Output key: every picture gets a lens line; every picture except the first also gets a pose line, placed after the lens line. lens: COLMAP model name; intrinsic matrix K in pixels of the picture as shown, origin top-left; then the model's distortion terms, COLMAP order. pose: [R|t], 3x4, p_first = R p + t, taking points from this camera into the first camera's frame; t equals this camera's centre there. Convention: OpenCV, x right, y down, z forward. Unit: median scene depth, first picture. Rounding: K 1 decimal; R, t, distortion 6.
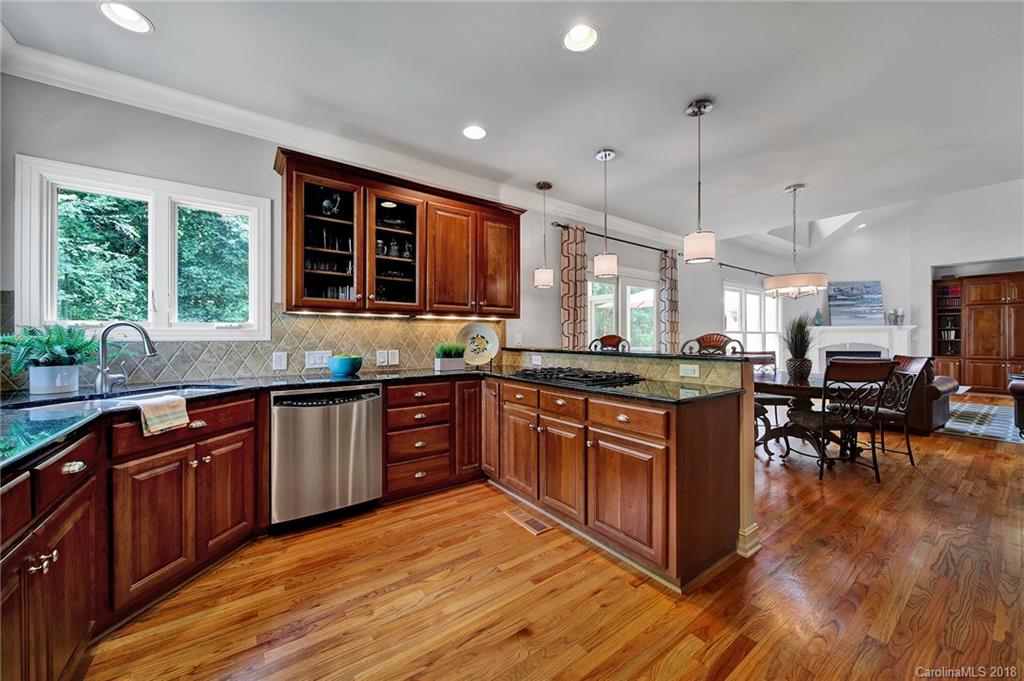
lens RADIAL K [[362.3, 0, 508.0], [0, 362.3, 336.7], [0, 0, 1]] dist [-0.001034, -0.000078]
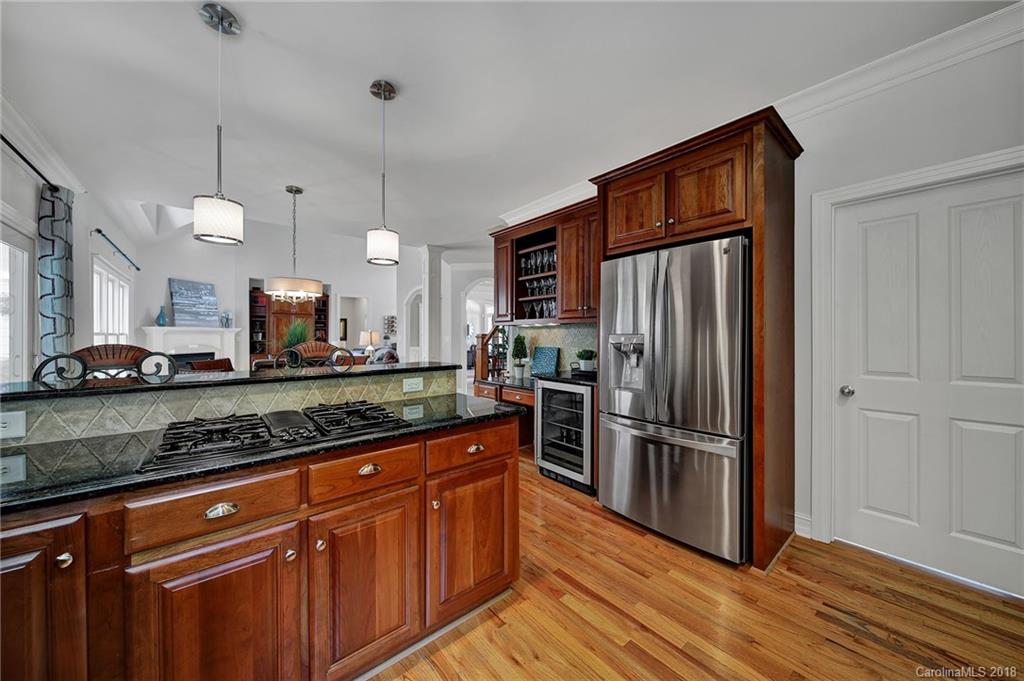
lens RADIAL K [[379.4, 0, 516.5], [0, 379.4, 335.9], [0, 0, 1]] dist [-0.000097, -0.000013]
pose [[-0.099822, -0.000661, 0.995005, -0.154703], [-0.001936, 0.999998, 0.000470, -0.009910], [-0.995003, -0.001879, -0.099823, 0.271329]]
